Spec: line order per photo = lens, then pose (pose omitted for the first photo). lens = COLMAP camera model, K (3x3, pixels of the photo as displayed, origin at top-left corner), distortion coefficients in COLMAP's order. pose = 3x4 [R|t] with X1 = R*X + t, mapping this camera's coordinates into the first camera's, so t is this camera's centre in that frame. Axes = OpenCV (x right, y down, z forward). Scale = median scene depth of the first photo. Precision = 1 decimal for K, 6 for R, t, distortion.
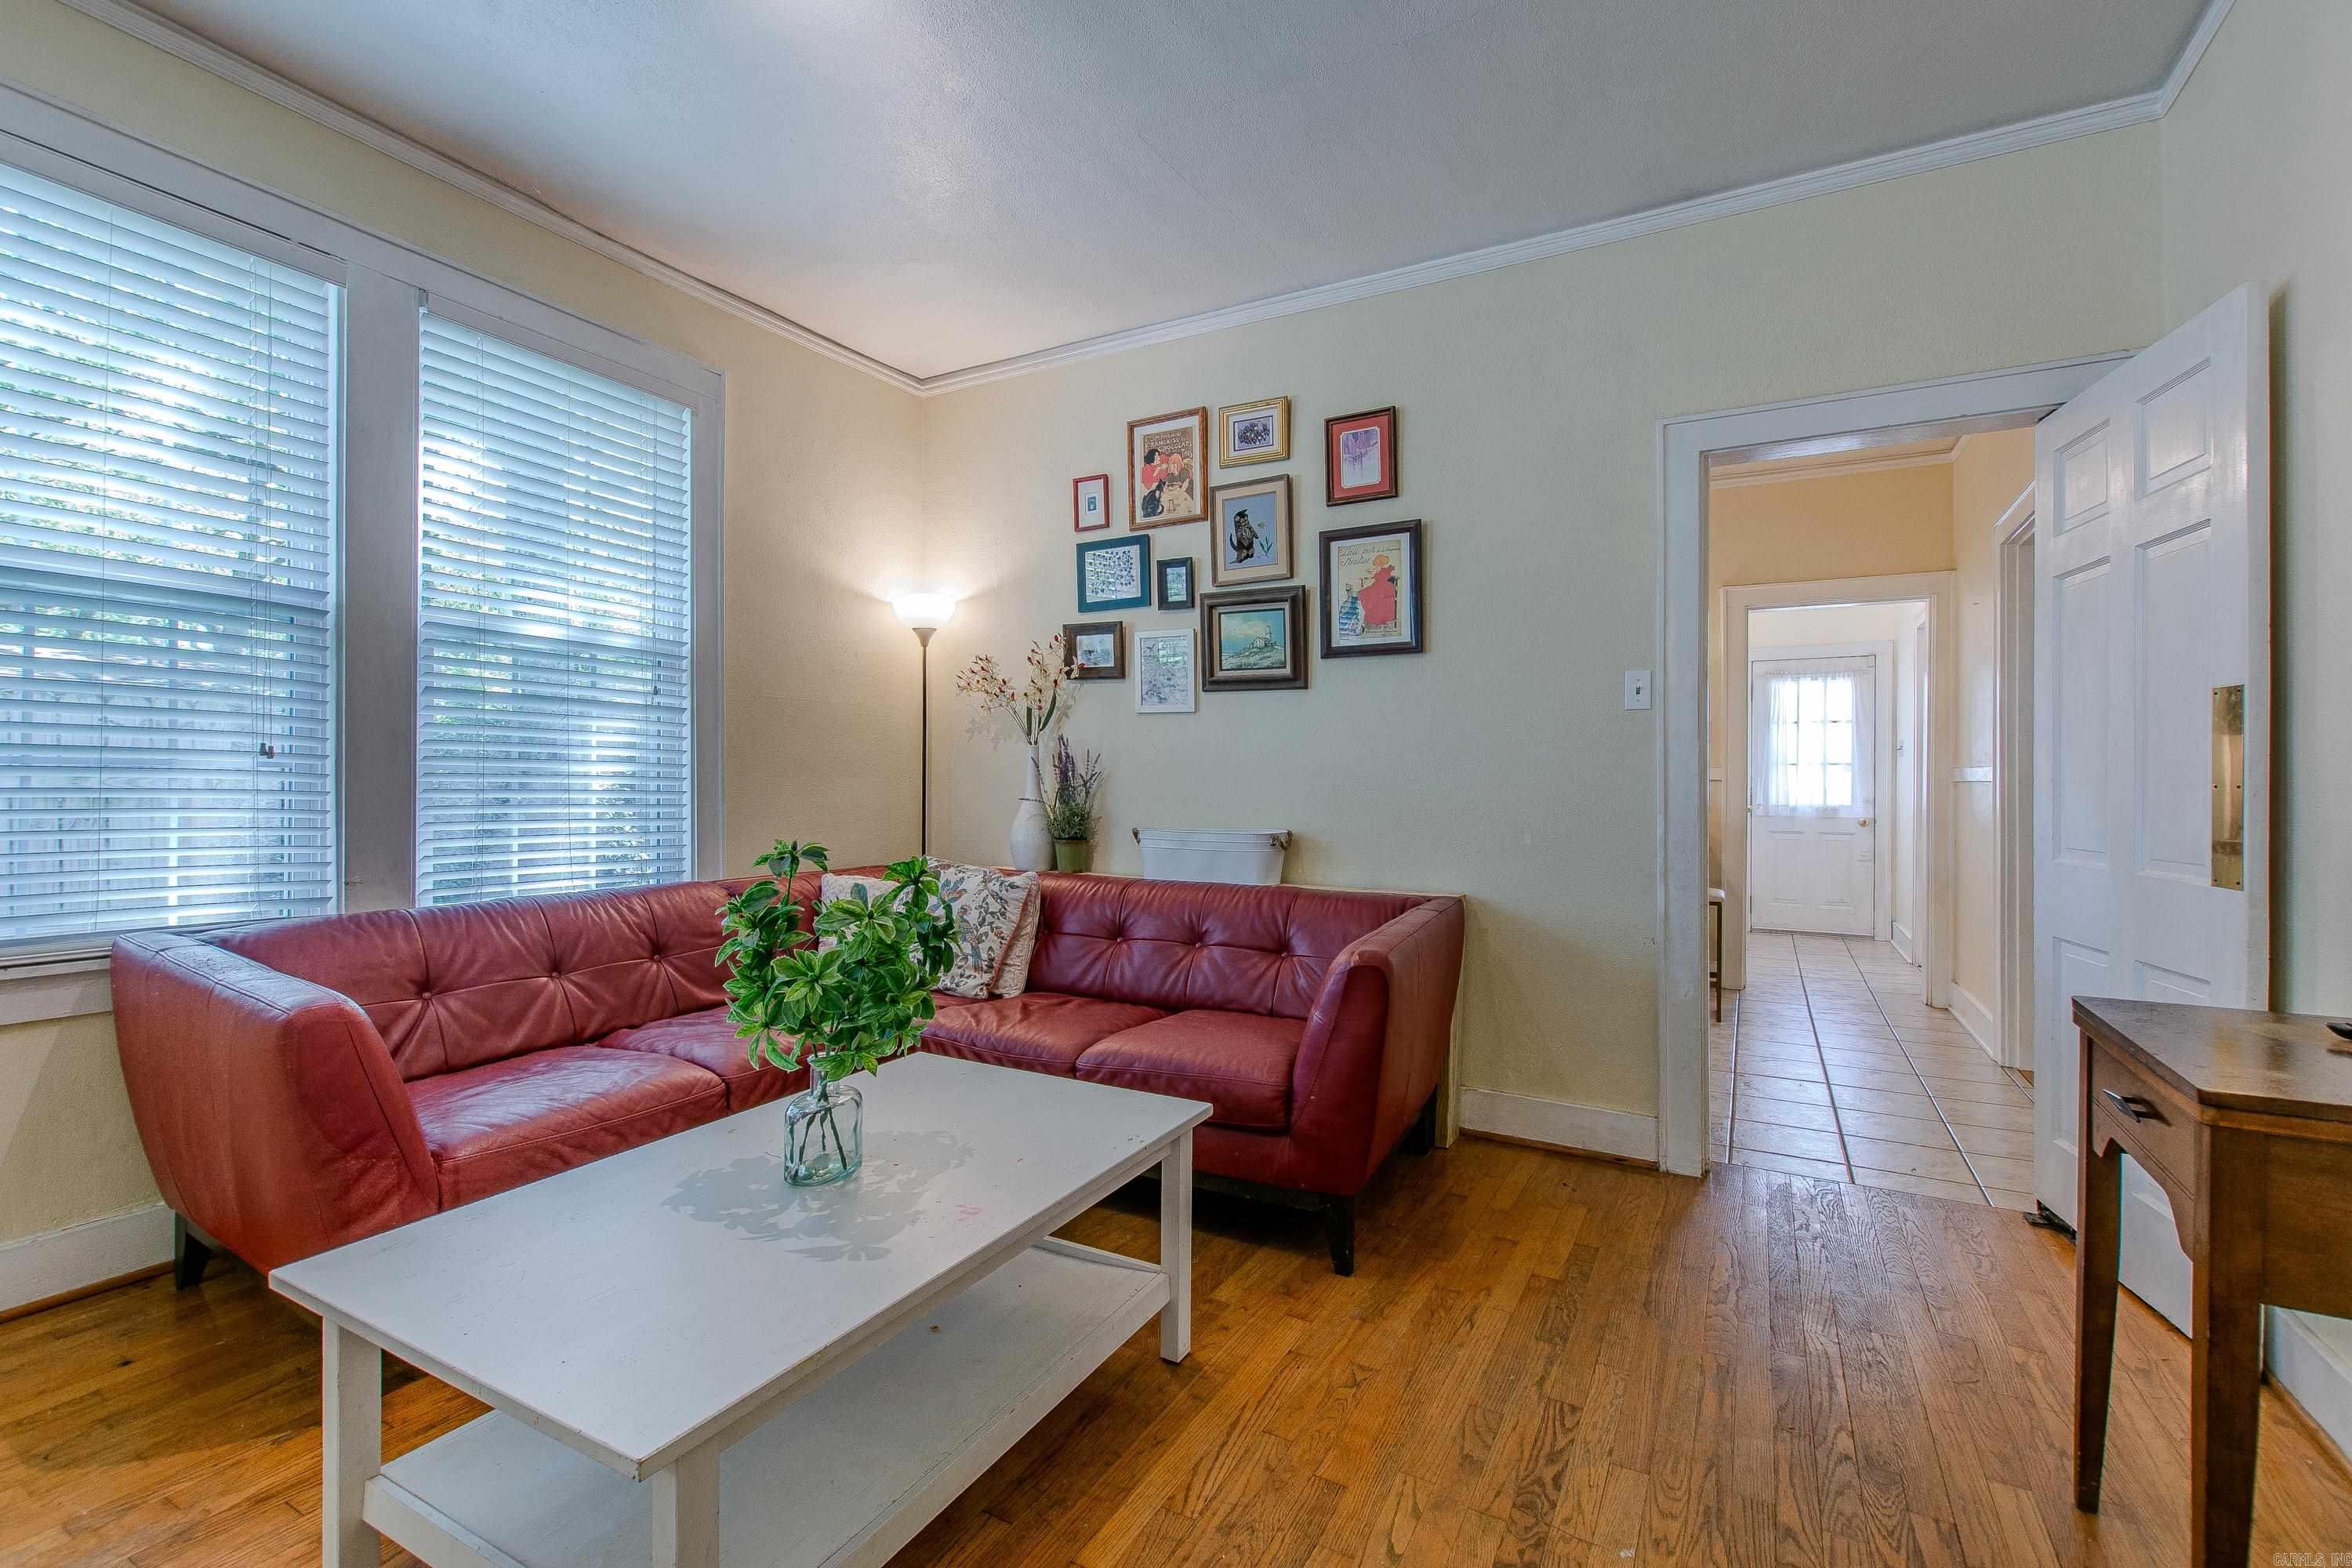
lens RADIAL K [[1023.7, 0, 1198.4], [0, 1023.7, 780.9], [0, 0, 1]] dist [0.005166, -0.003374]
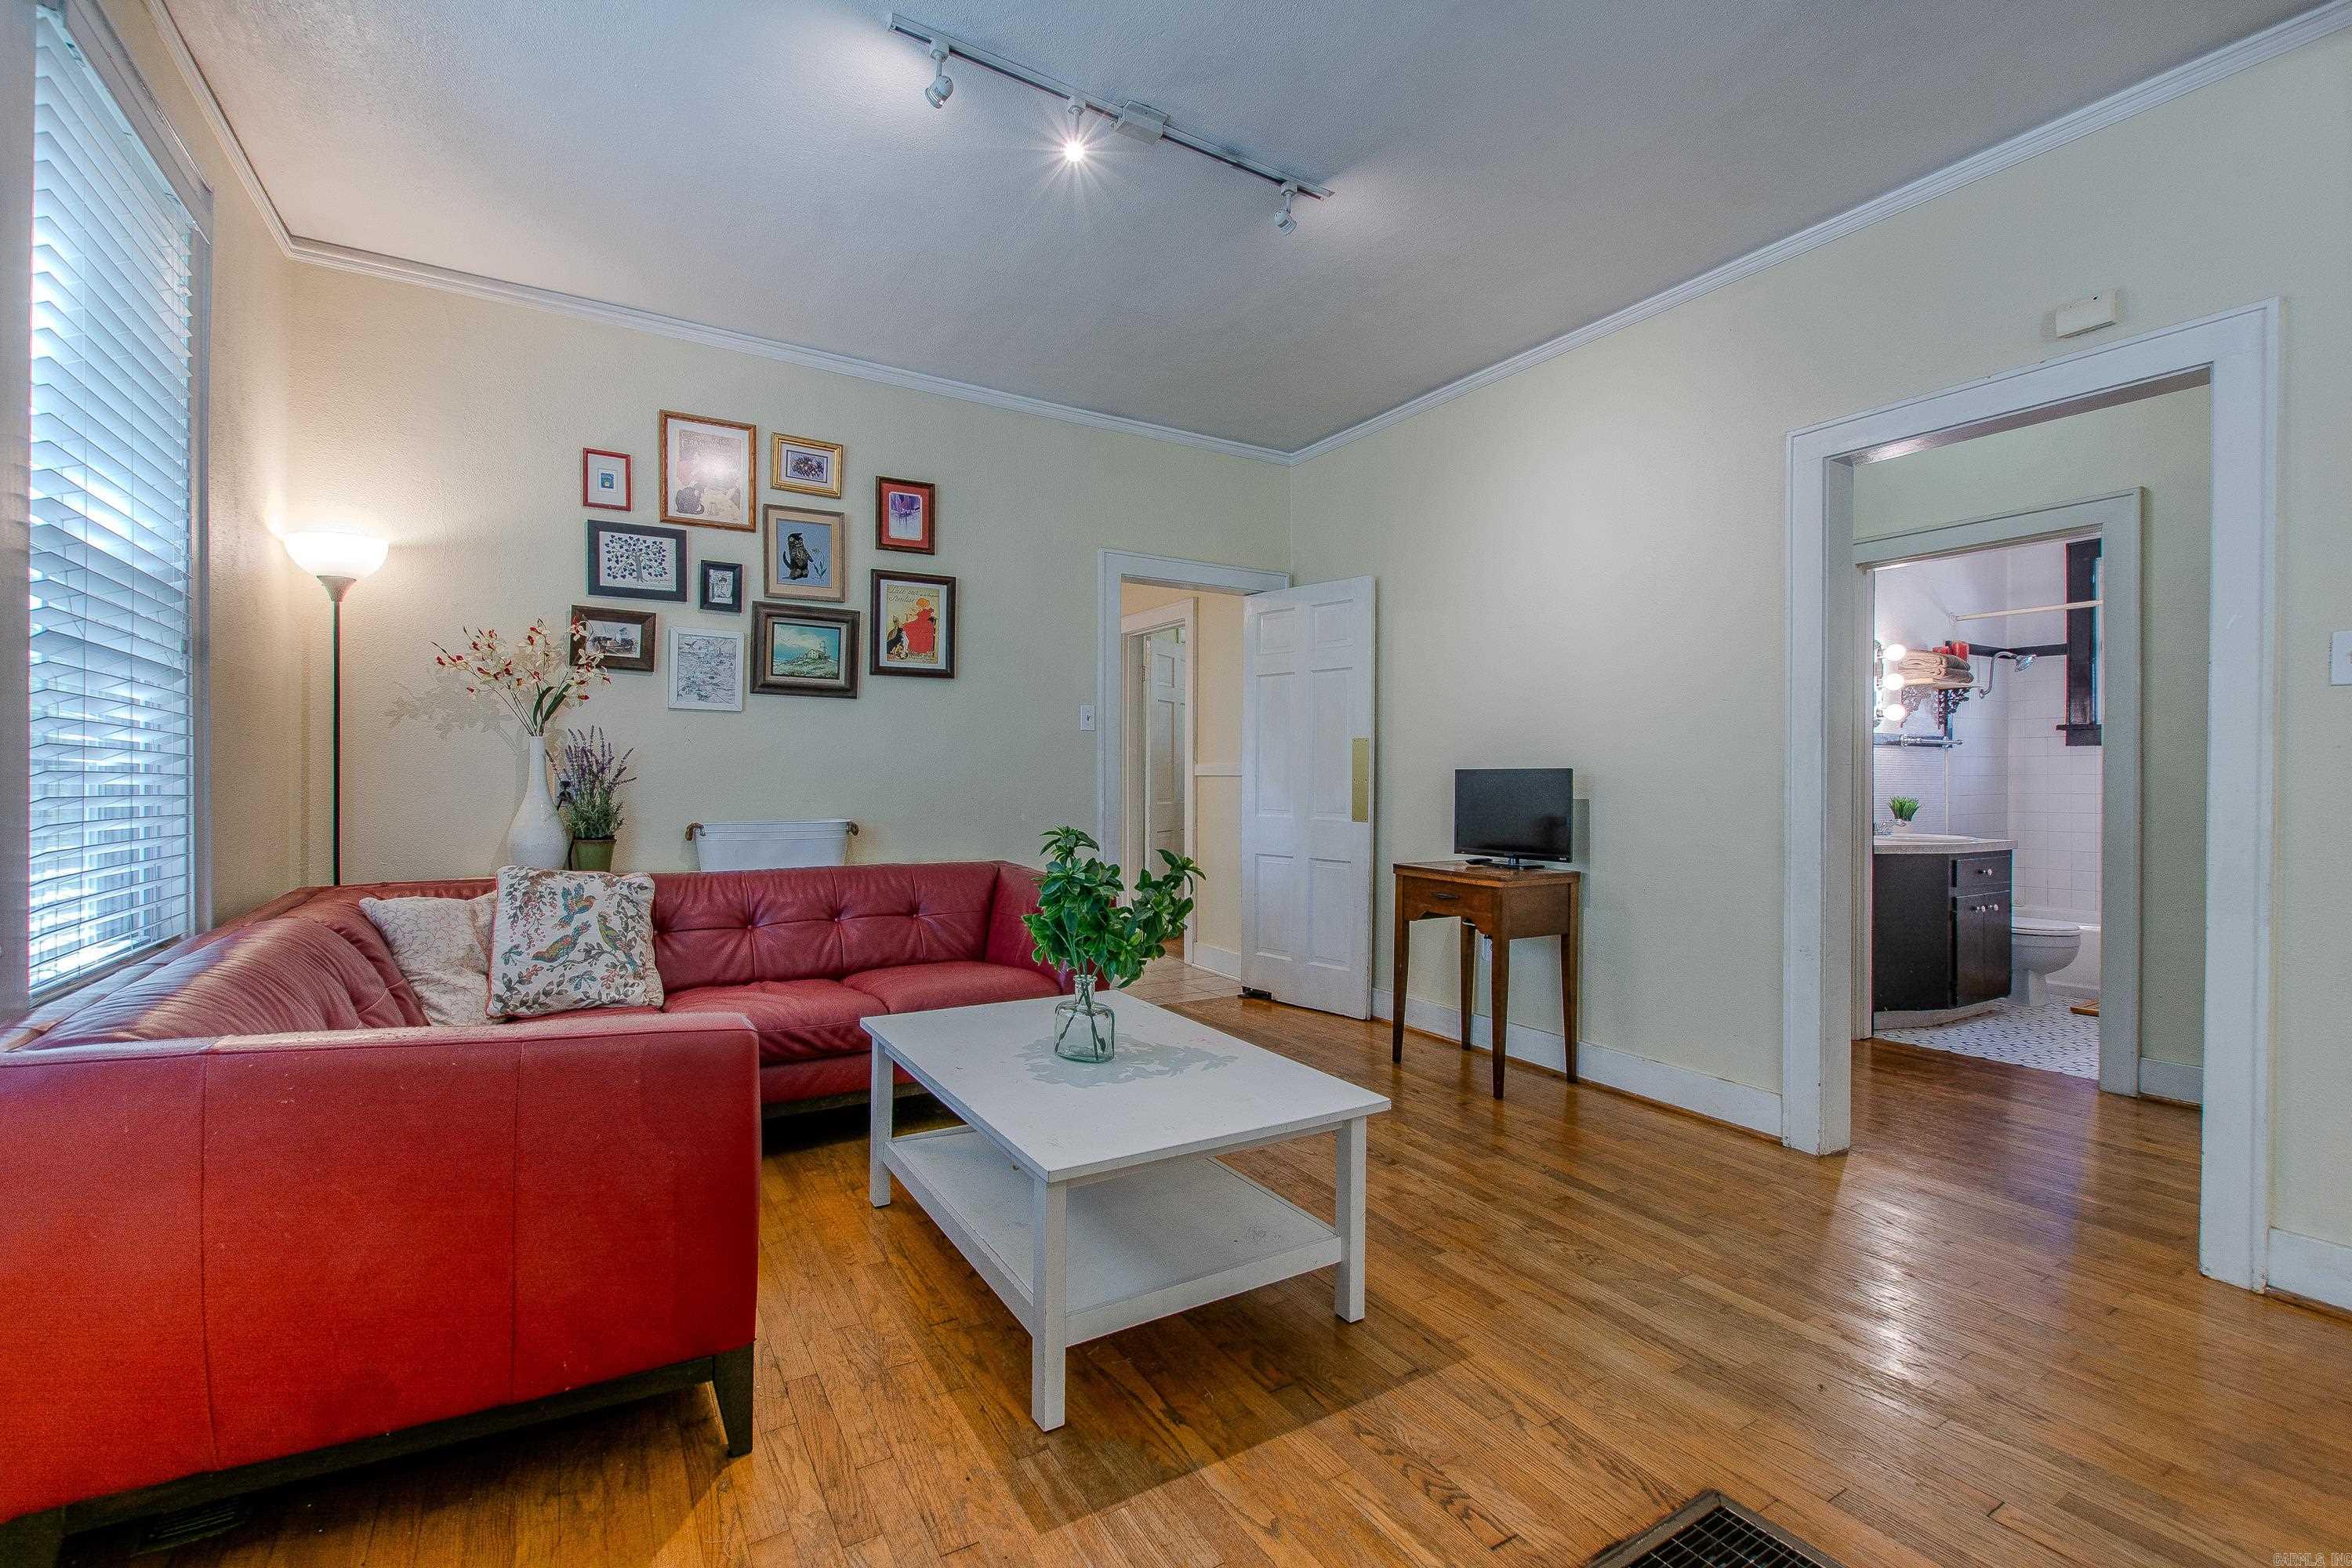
lens RADIAL K [[1023.7, 0, 1178.4], [0, 1023.7, 778.7], [0, 0, 1]] dist [0.005166, -0.003374]
pose [[0.502319, -0.005883, 0.864662, -0.733946], [-0.002954, 0.999959, 0.008519, -0.008427], [-0.864677, -0.006833, 0.502282, 0.084683]]
